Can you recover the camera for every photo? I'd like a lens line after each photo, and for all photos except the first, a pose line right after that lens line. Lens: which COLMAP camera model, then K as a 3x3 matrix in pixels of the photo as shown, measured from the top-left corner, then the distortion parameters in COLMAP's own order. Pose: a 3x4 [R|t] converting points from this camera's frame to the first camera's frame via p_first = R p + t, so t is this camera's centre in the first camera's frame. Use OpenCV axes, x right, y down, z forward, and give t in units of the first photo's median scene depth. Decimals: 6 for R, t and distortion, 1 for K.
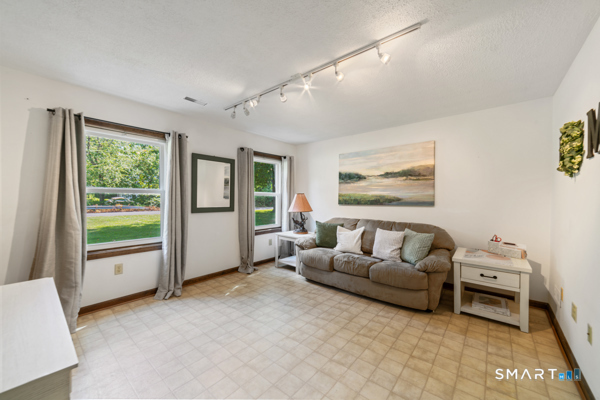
lens RADIAL K [[234.3, 0, 302.0], [0, 234.3, 204.1], [0, 0, 1]] dist [0.000950, 0.000946]
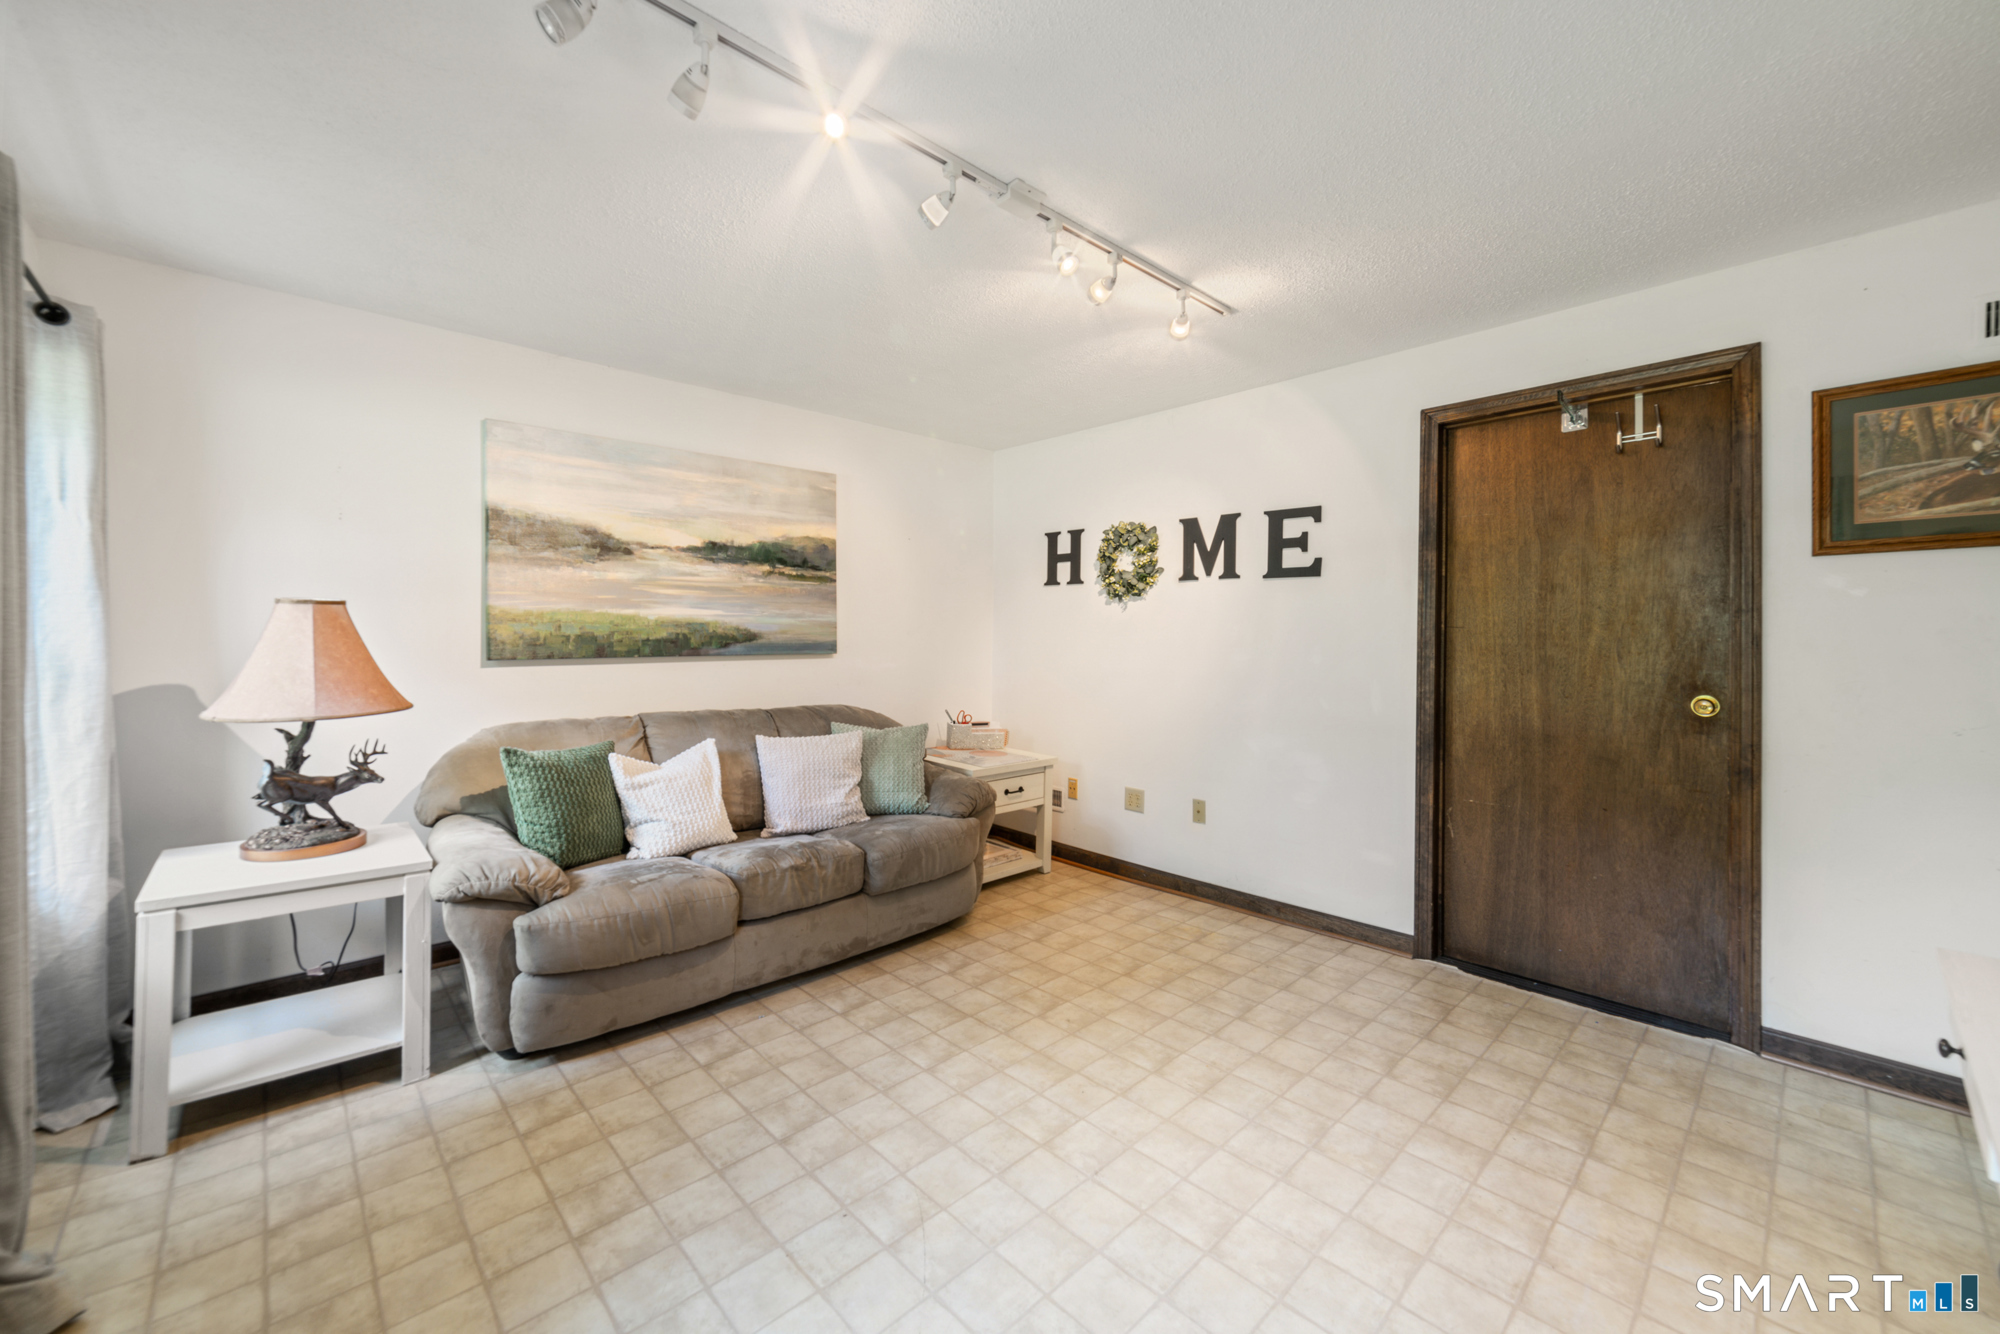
lens RADIAL K [[781.0, 0, 1006.3], [0, 781.0, 652.2], [0, 0, 1]] dist [0.000950, 0.000946]
pose [[0.105402, -0.023620, 0.994149, -0.652513], [0.018946, 0.999584, 0.021741, -0.016805], [-0.994249, 0.016544, 0.105806, 0.642233]]
